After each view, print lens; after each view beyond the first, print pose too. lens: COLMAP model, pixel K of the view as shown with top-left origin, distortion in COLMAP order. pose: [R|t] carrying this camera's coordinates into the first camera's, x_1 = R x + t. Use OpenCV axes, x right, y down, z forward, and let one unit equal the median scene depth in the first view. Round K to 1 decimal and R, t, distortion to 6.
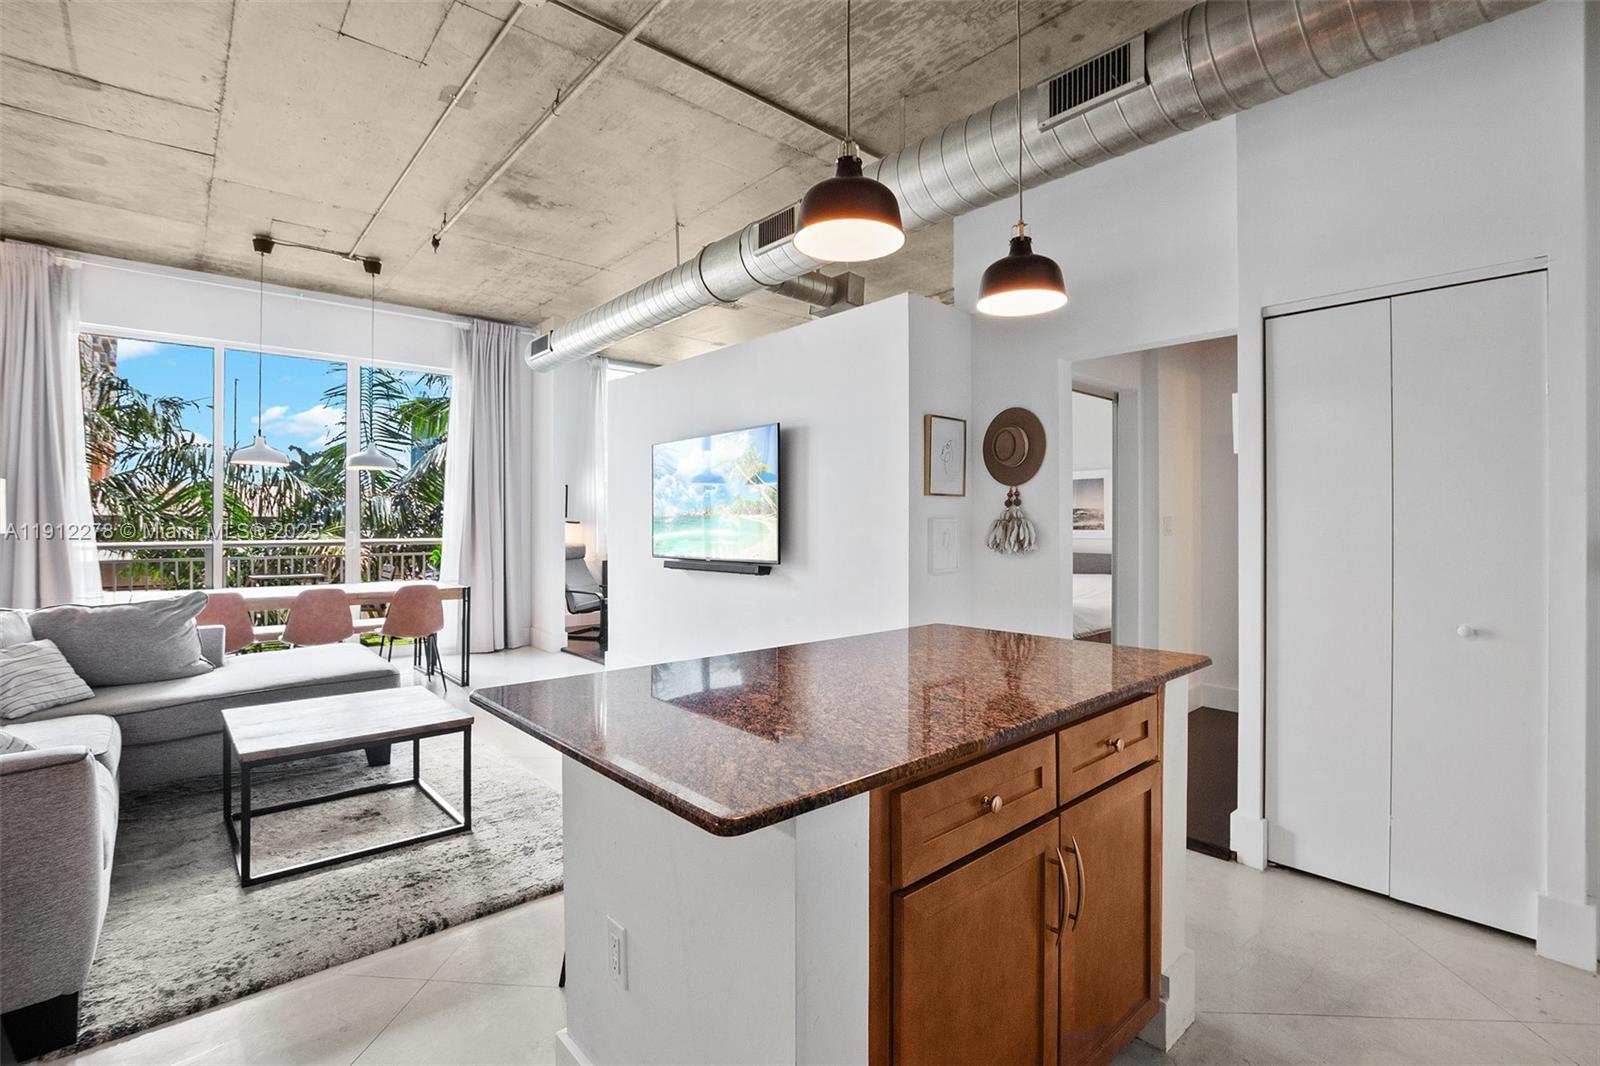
lens RADIAL K [[729.0, 0, 794.0], [0, 729.0, 525.6], [0, 0, 1]] dist [-0.021736, 0.000940]
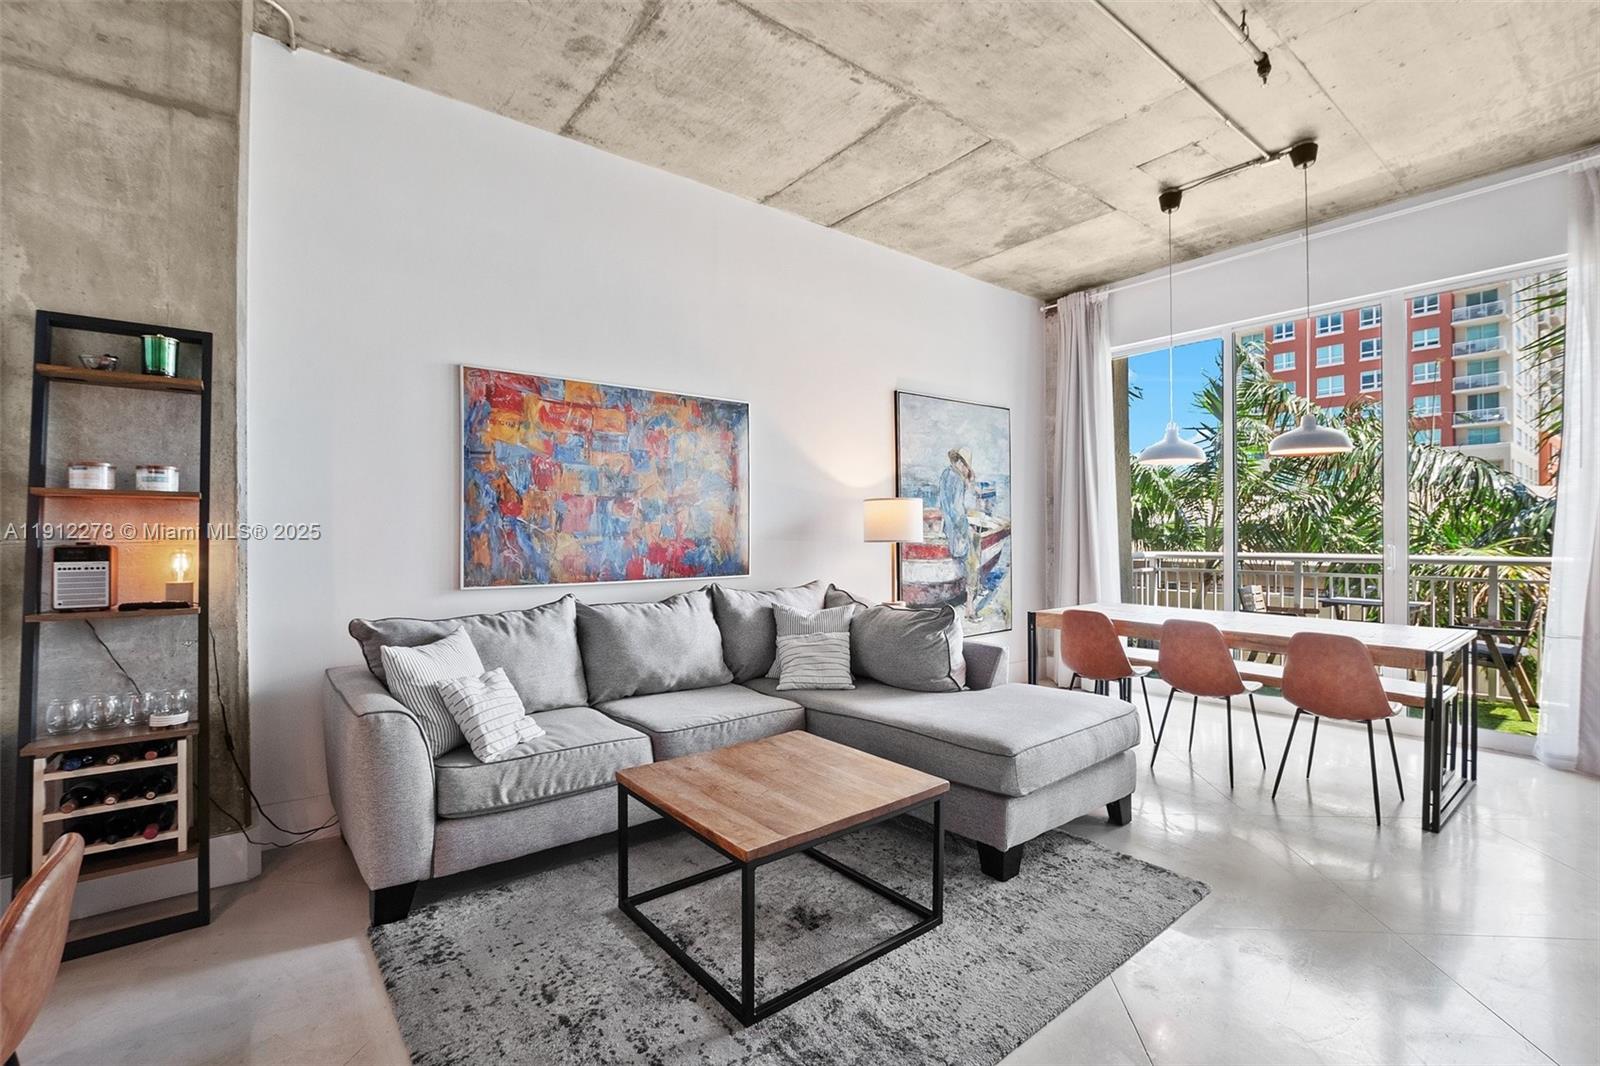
lens RADIAL K [[713.5, 0, 833.0], [0, 713.5, 536.6], [0, 0, 1]] dist [-0.028131, 0.000223]
pose [[-0.025267, 0.002464, -0.999678, 0.087030], [0.000224, 0.999997, 0.002459, -0.001762], [0.999681, -0.000162, -0.025267, 0.614205]]
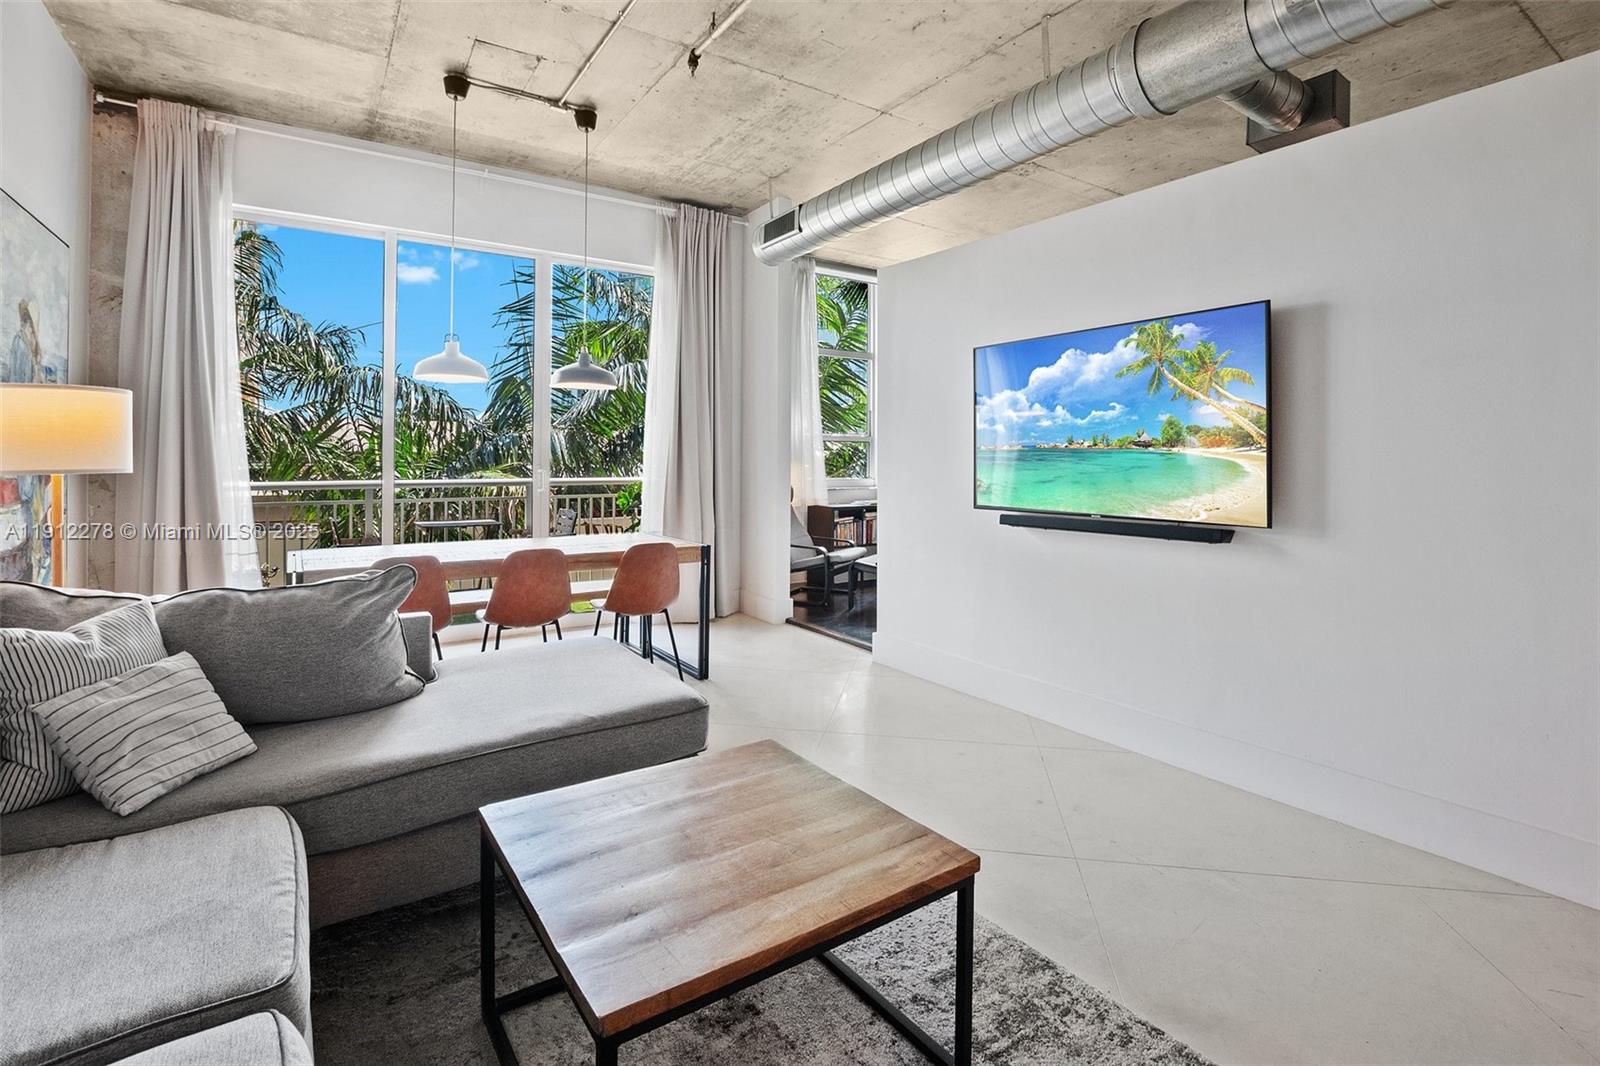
lens RADIAL K [[745.1, 0, 801.1], [0, 745.1, 463.5], [0, 0, 1]] dist [-0.001818, -0.018284]
pose [[0.991799, 0.002298, -0.127783, -0.279534], [-0.002215, 0.999997, 0.000786, -0.000282], [0.127784, -0.000497, 0.991802, 0.277020]]
